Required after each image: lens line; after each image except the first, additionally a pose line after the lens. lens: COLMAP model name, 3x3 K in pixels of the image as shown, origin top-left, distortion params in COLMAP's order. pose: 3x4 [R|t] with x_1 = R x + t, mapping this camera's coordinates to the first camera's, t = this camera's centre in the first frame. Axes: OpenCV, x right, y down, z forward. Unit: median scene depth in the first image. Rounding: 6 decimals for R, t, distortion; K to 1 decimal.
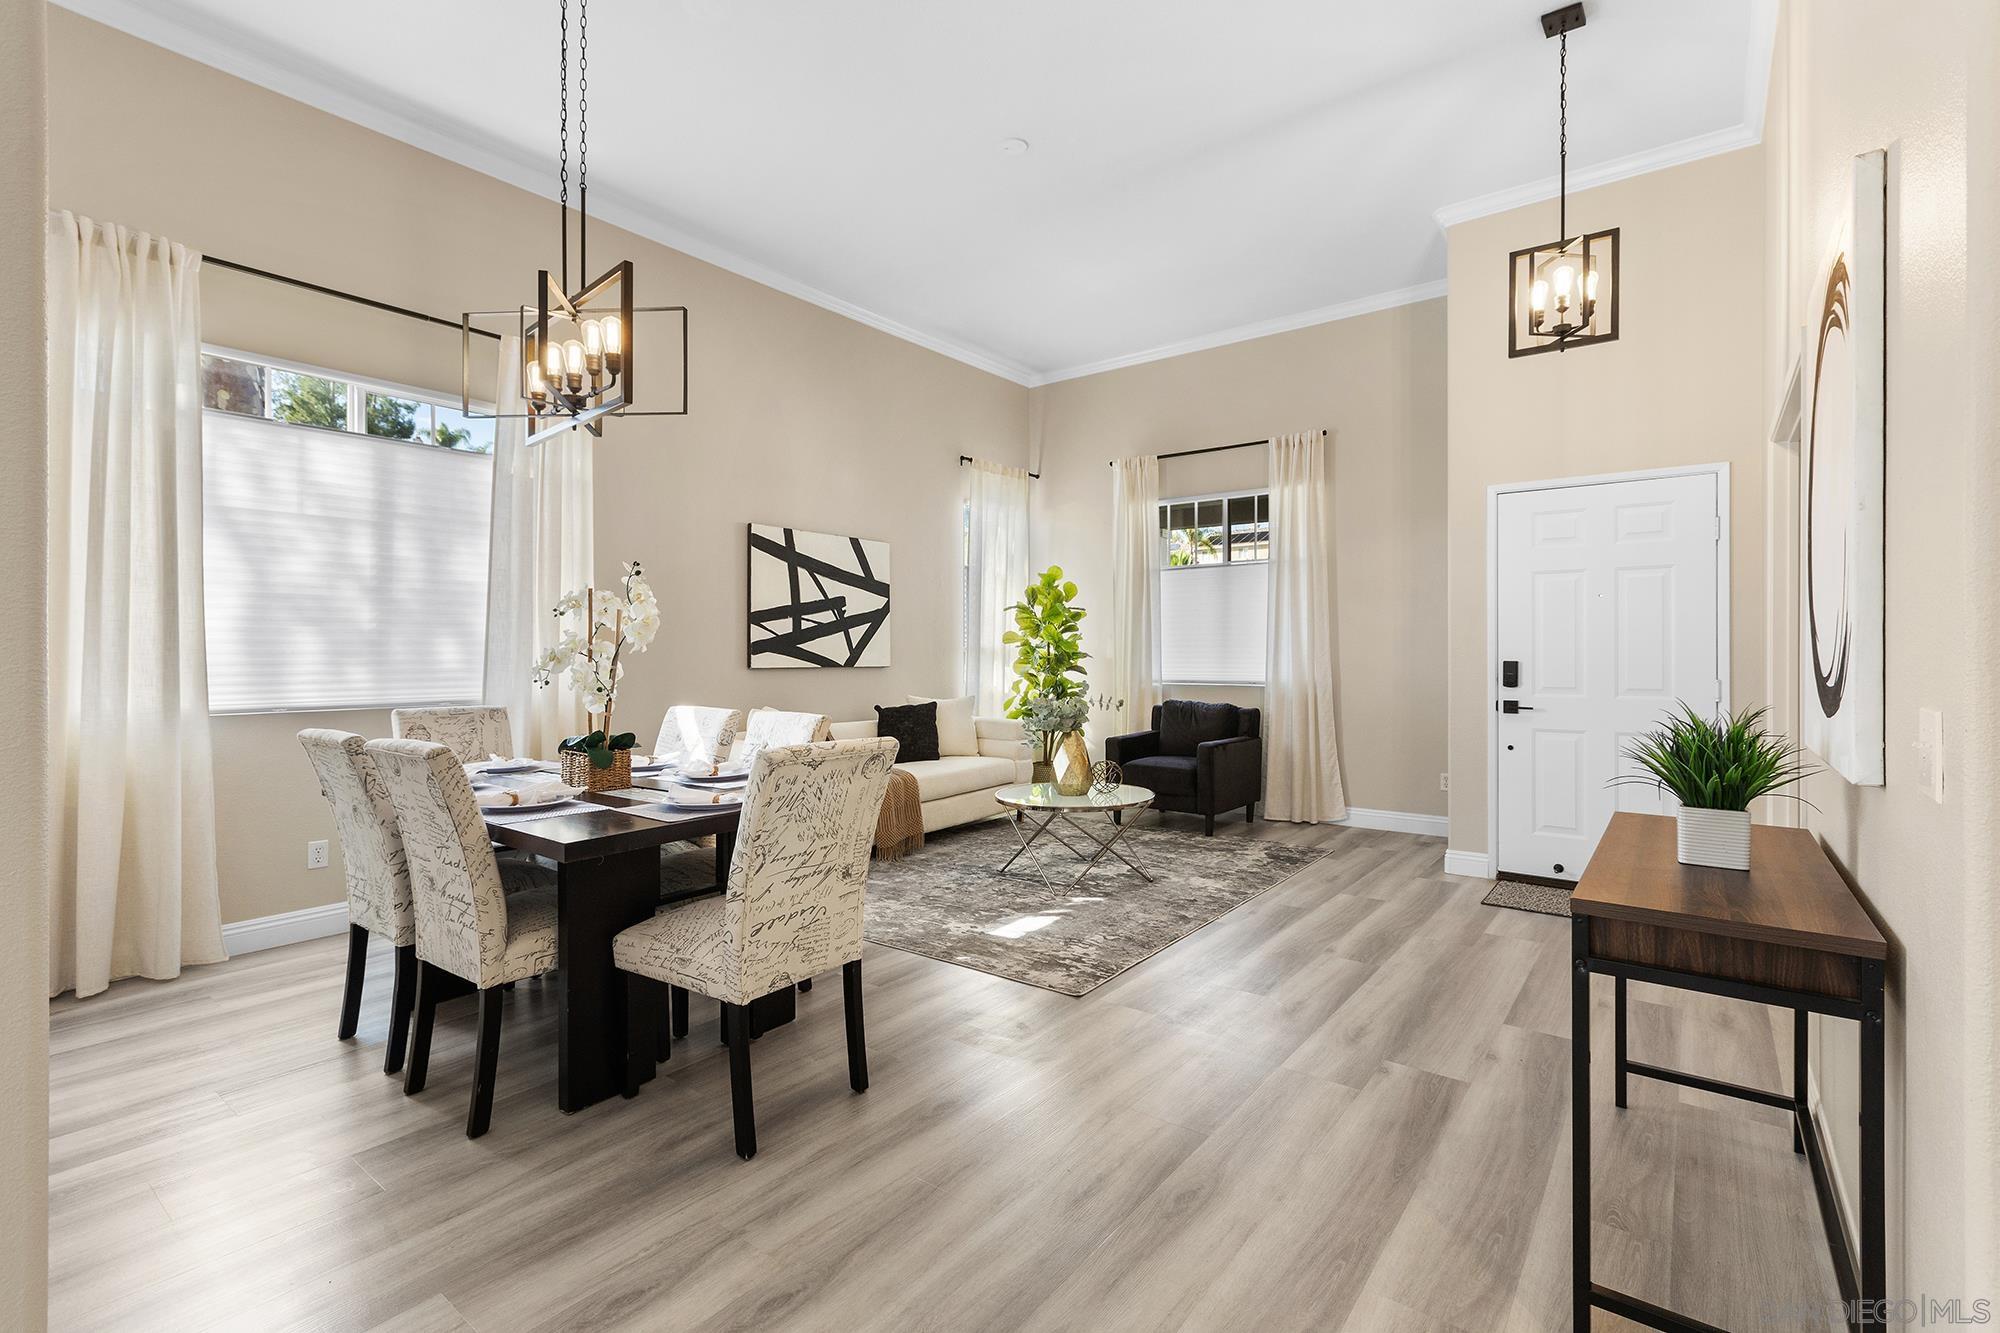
lens RADIAL K [[913.7, 0, 1013.2], [0, 913.7, 664.7], [0, 0, 1]] dist [0.010001, -0.000119]
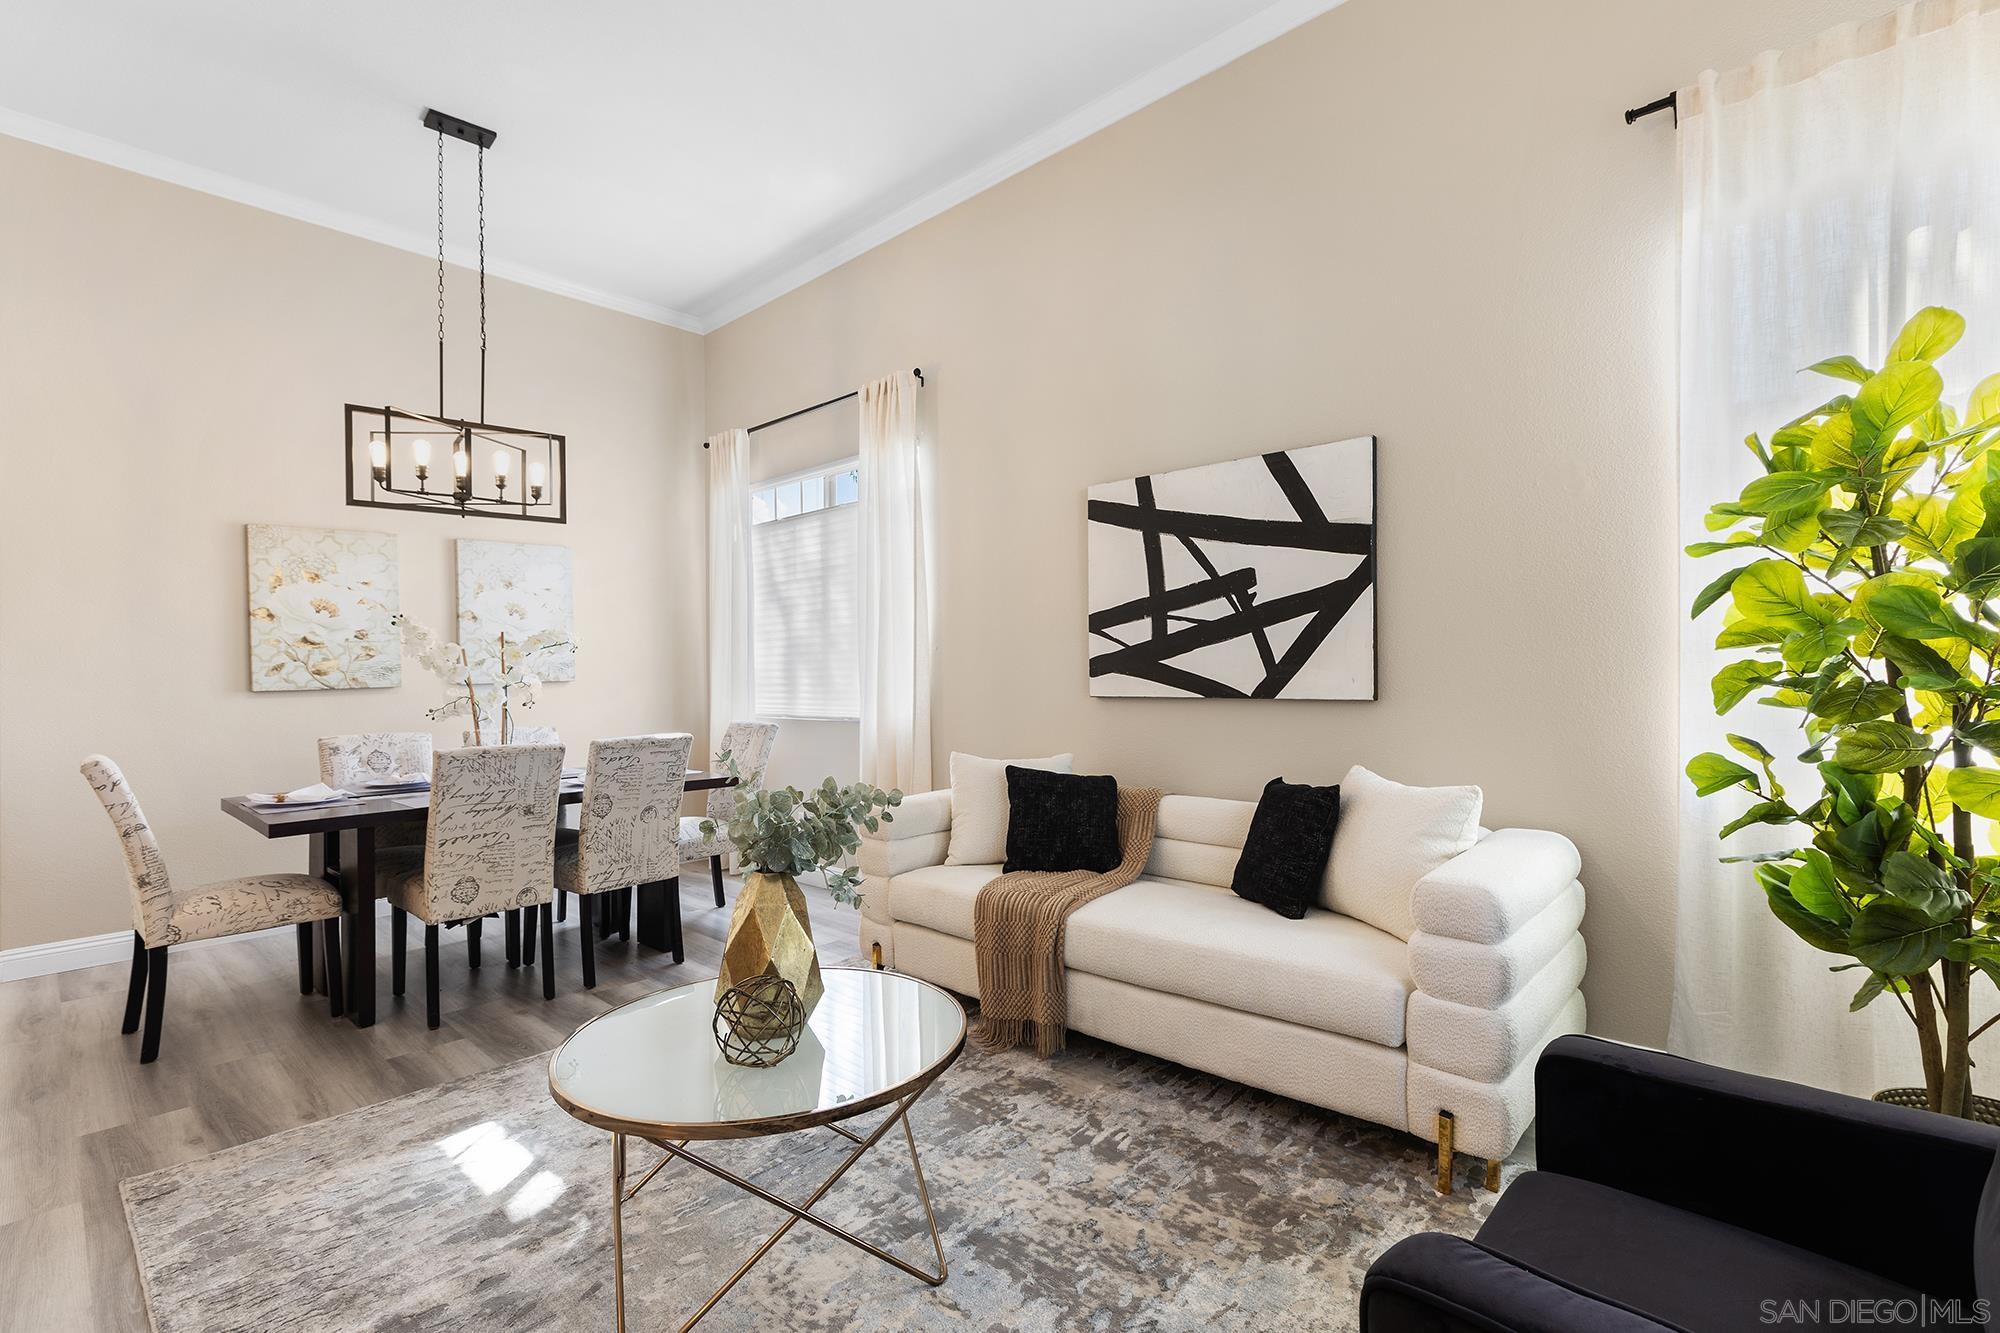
lens RADIAL K [[913.7, 0, 1001.9], [0, 913.7, 670.3], [0, 0, 1]] dist [0.010001, -0.000119]
pose [[-0.106296, -0.000170, -0.994335, 0.383520], [0.001712, 0.999998, -0.000354, -0.014803], [0.994333, -0.001740, -0.106295, 0.949120]]
